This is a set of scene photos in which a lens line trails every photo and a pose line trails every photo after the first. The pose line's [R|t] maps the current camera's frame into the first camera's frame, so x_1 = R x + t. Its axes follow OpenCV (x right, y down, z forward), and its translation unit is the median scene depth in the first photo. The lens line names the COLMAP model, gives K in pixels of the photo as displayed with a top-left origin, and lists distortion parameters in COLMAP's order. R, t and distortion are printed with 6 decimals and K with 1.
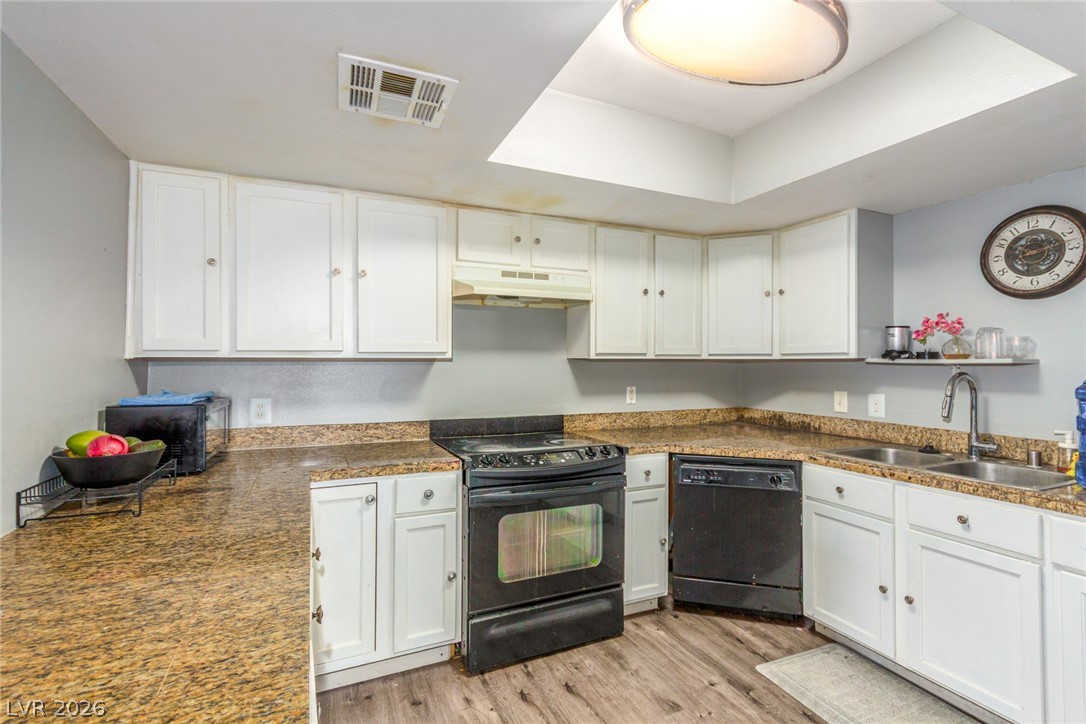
lens RADIAL K [[504.7, 0, 518.2], [0, 504.7, 358.8], [0, 0, 1]] dist [0.002659, 0.000444]
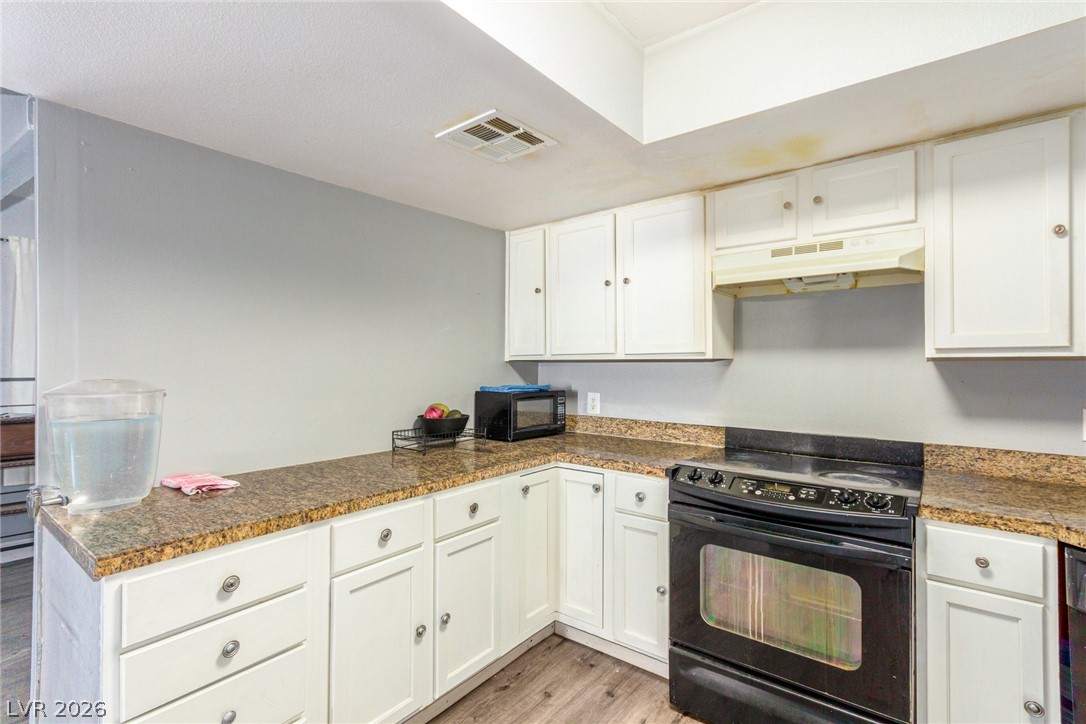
lens RADIAL K [[498.2, 0, 573.9], [0, 498.2, 358.7], [0, 0, 1]] dist [0.001815, 0.000240]
pose [[0.501211, -0.009057, -0.865278, 0.521774], [0.005046, 0.999959, -0.007544, 0.003994], [0.865310, -0.000585, 0.501236, 0.343274]]
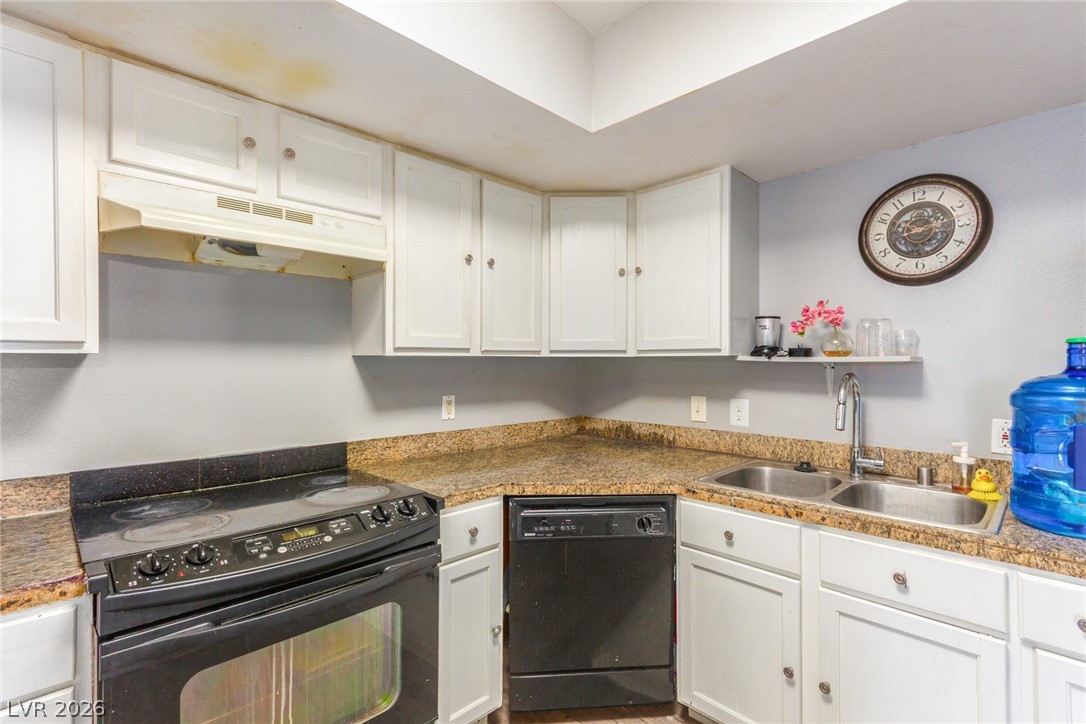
lens RADIAL K [[507.7, 0, 517.9], [0, 507.7, 362.6], [0, 0, 1]] dist [0.003467, -0.000737]
pose [[0.937311, -0.002879, 0.348481, 0.085034], [-0.000429, 0.999956, 0.009416, 0.002260], [-0.348493, -0.008975, 0.937268, 0.380144]]
